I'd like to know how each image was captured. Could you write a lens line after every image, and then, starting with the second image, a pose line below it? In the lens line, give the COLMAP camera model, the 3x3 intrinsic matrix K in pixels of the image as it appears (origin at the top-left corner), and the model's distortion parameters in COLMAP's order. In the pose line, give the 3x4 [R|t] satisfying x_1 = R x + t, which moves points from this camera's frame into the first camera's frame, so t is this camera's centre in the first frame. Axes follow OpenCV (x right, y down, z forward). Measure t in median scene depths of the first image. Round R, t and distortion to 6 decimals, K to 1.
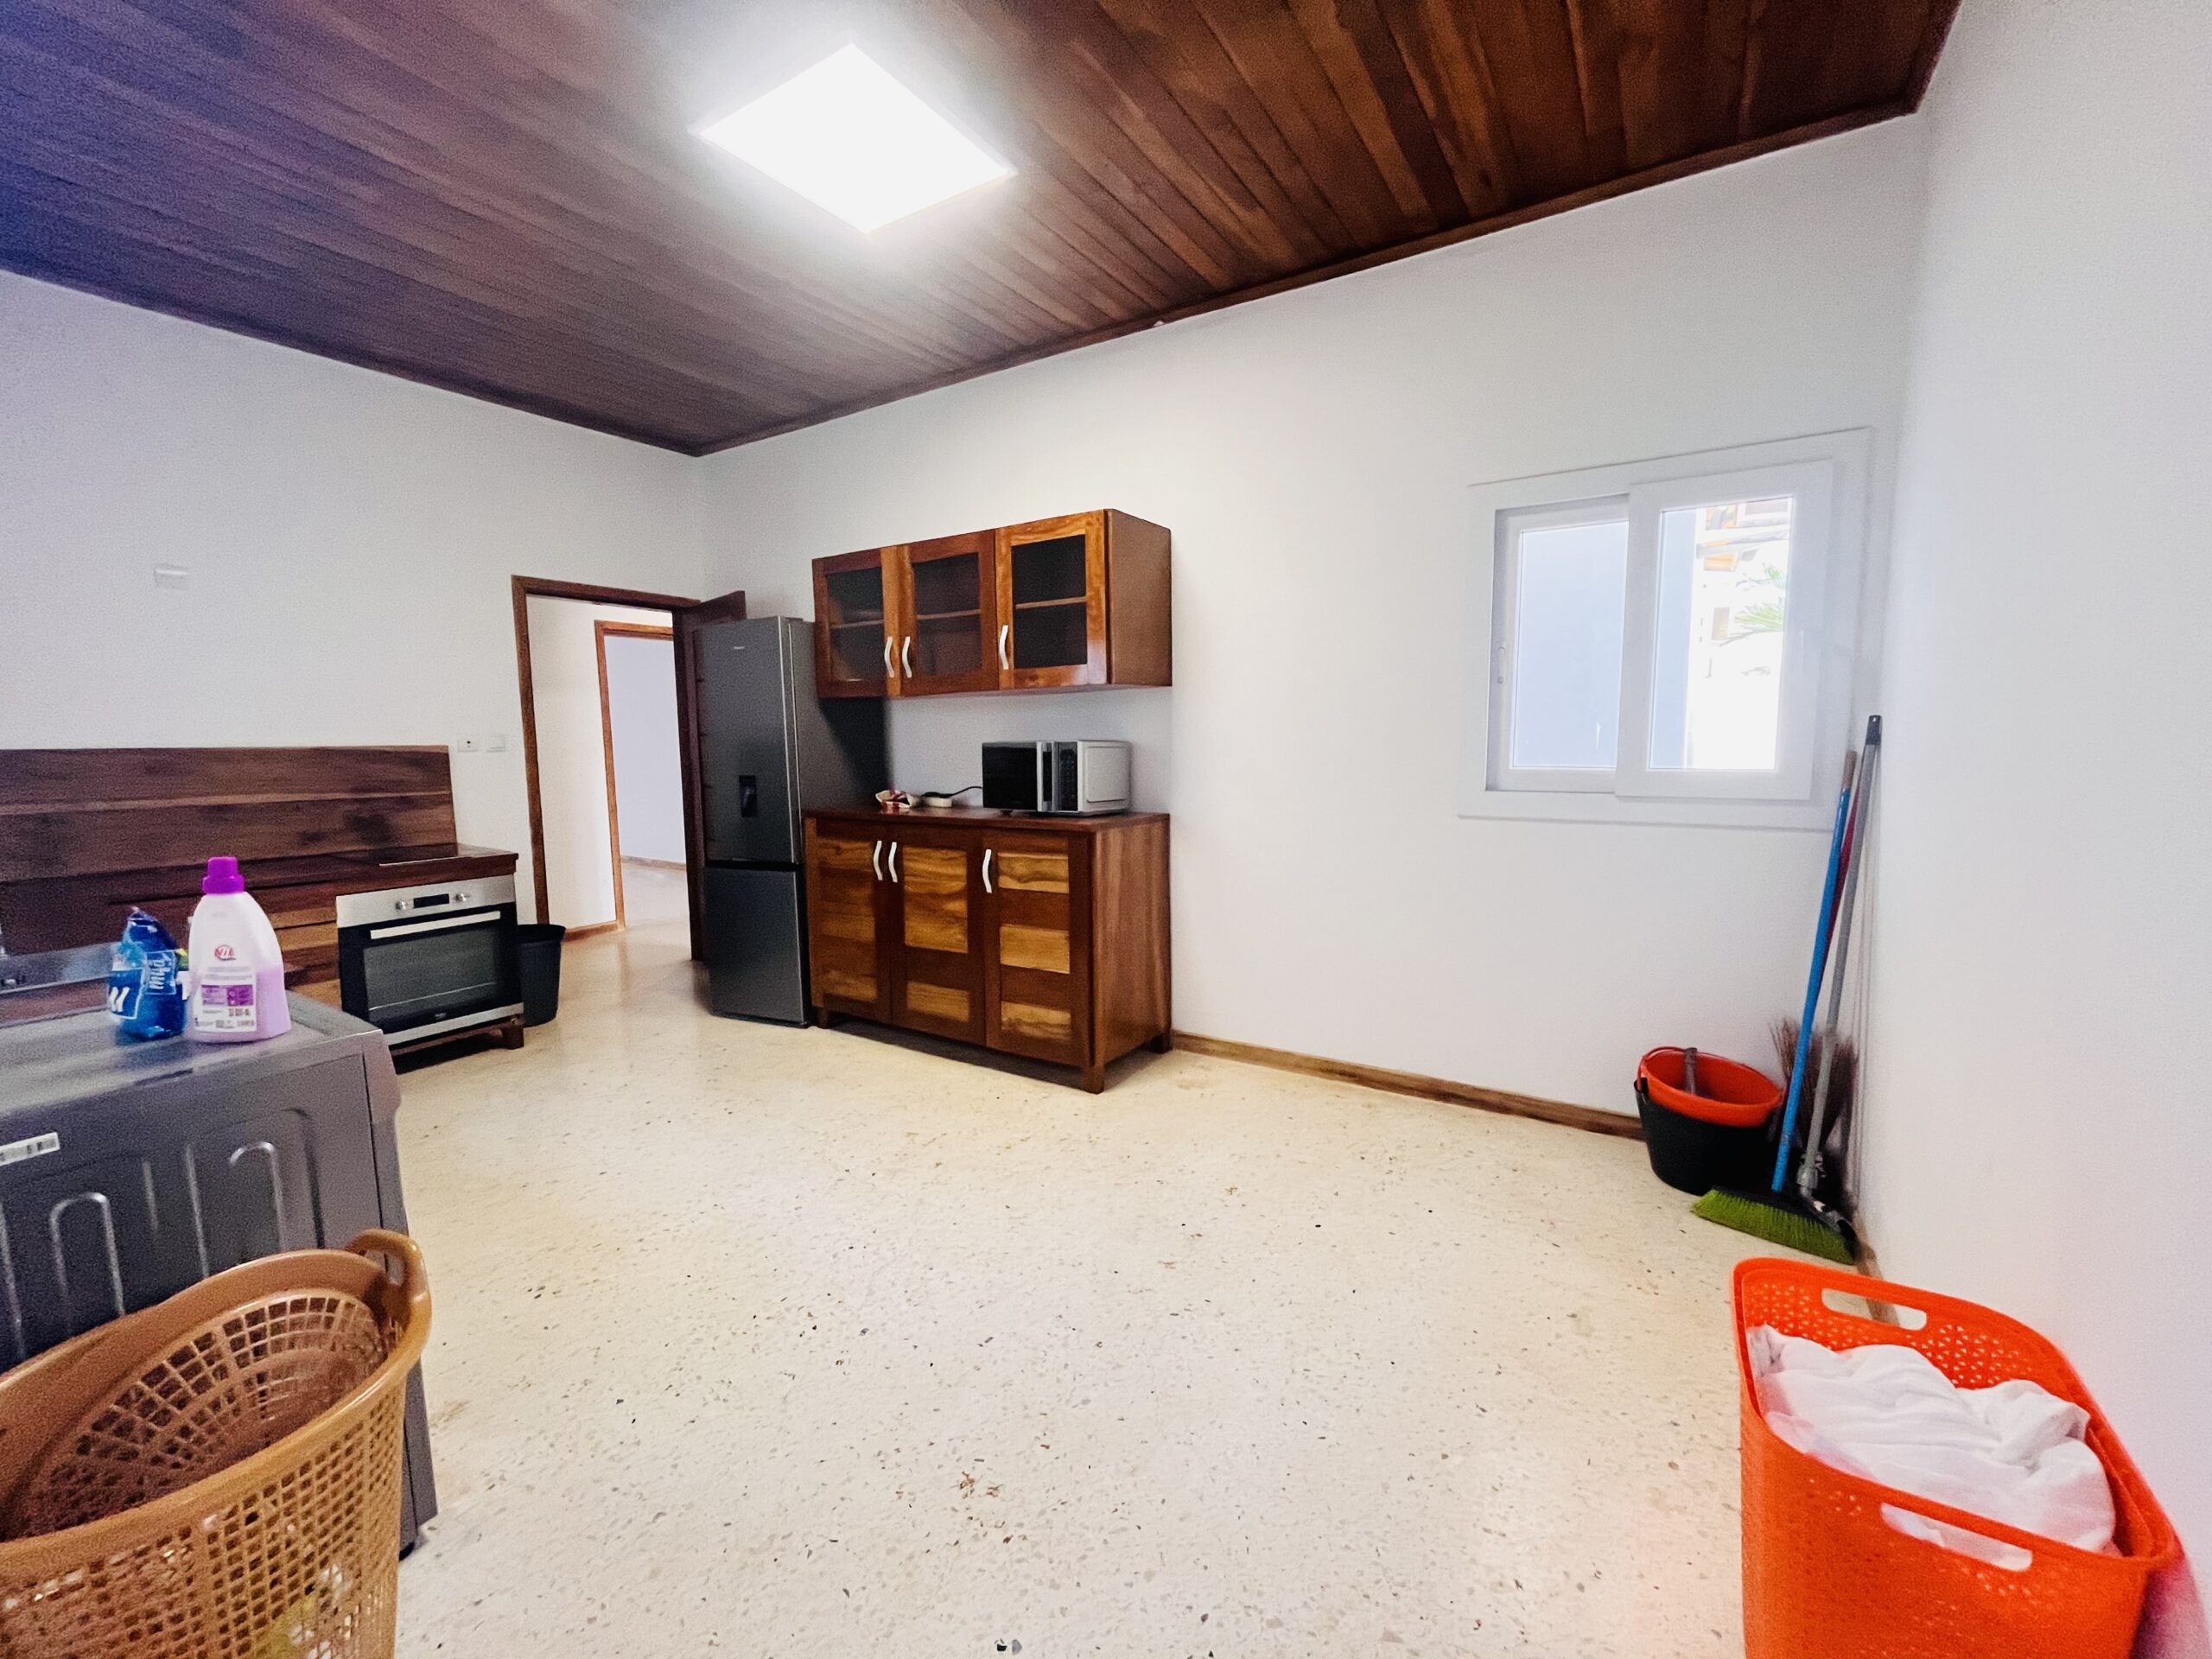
lens RADIAL K [[897.9, 0, 1119.7], [0, 897.9, 836.2], [0, 0, 1]] dist [0.000905, 0.000005]
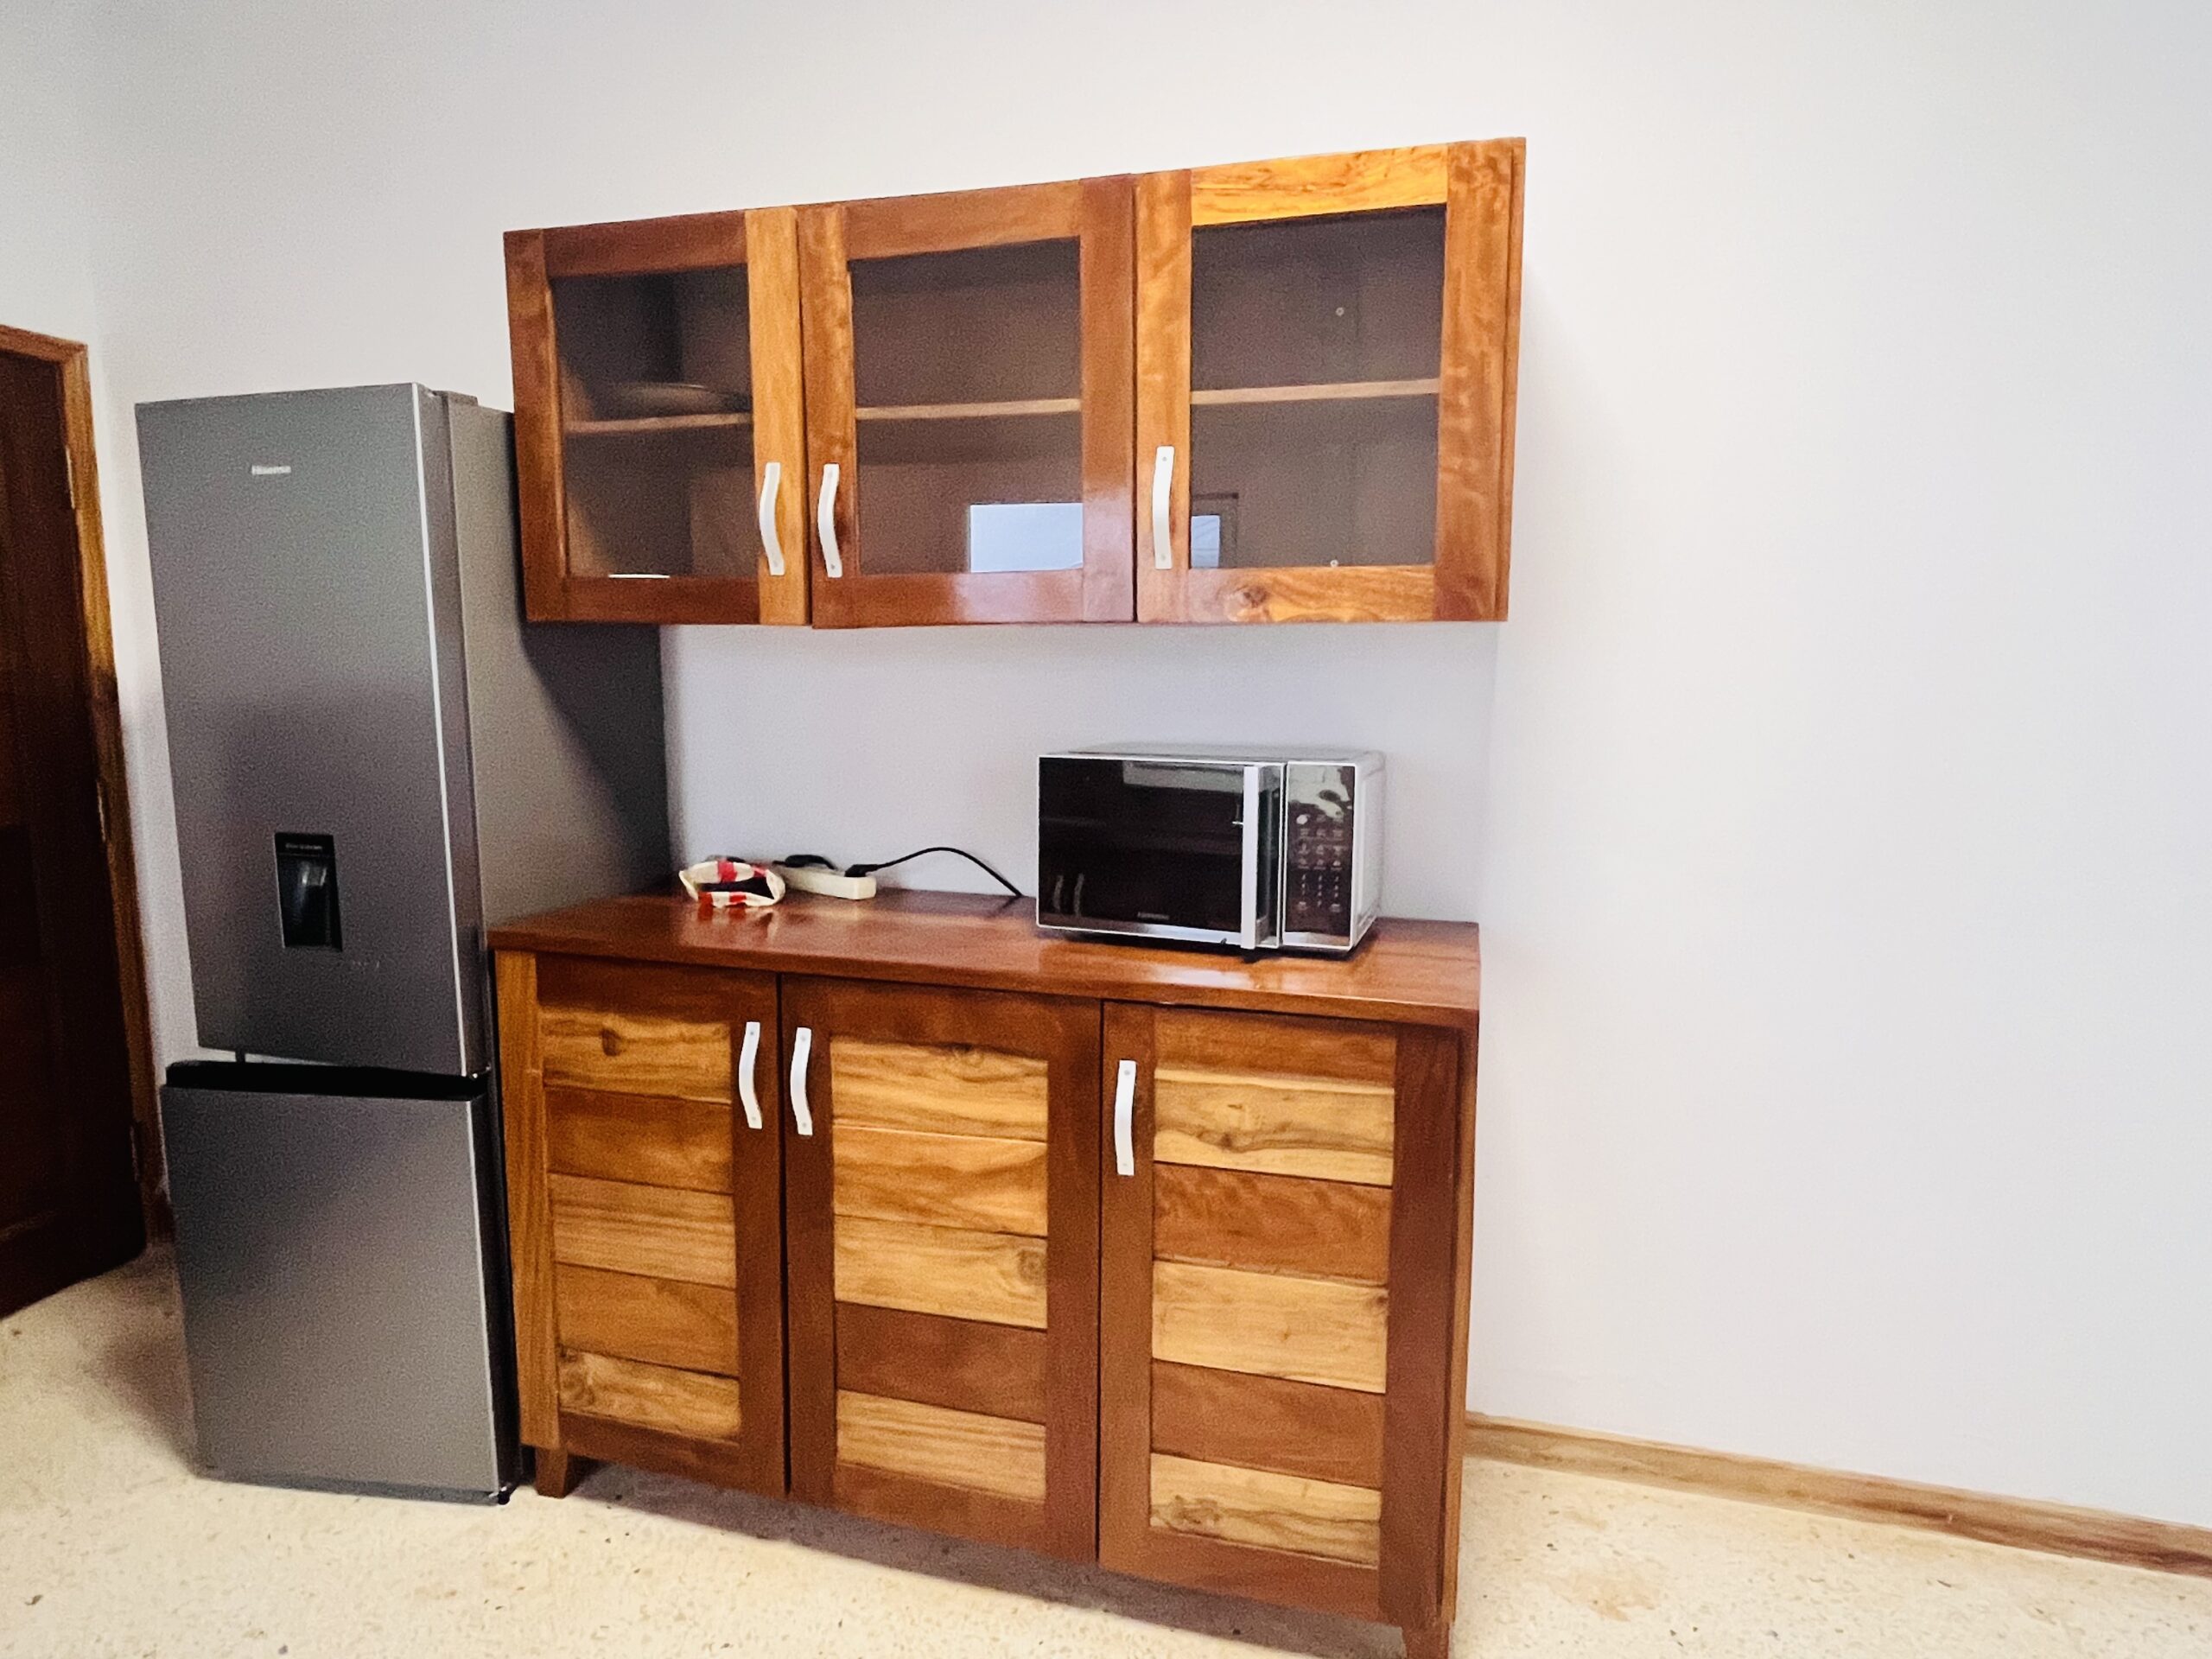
lens RADIAL K [[1313.5, 0, 1100.1], [0, 1313.5, 824.8], [0, 0, 1]] dist [-0.004890, 0.000136]
pose [[0.961966, -0.023051, 0.272195, -0.286098], [0.015309, 0.999416, 0.030535, -0.093531], [-0.272740, -0.025206, 0.961758, 0.466513]]
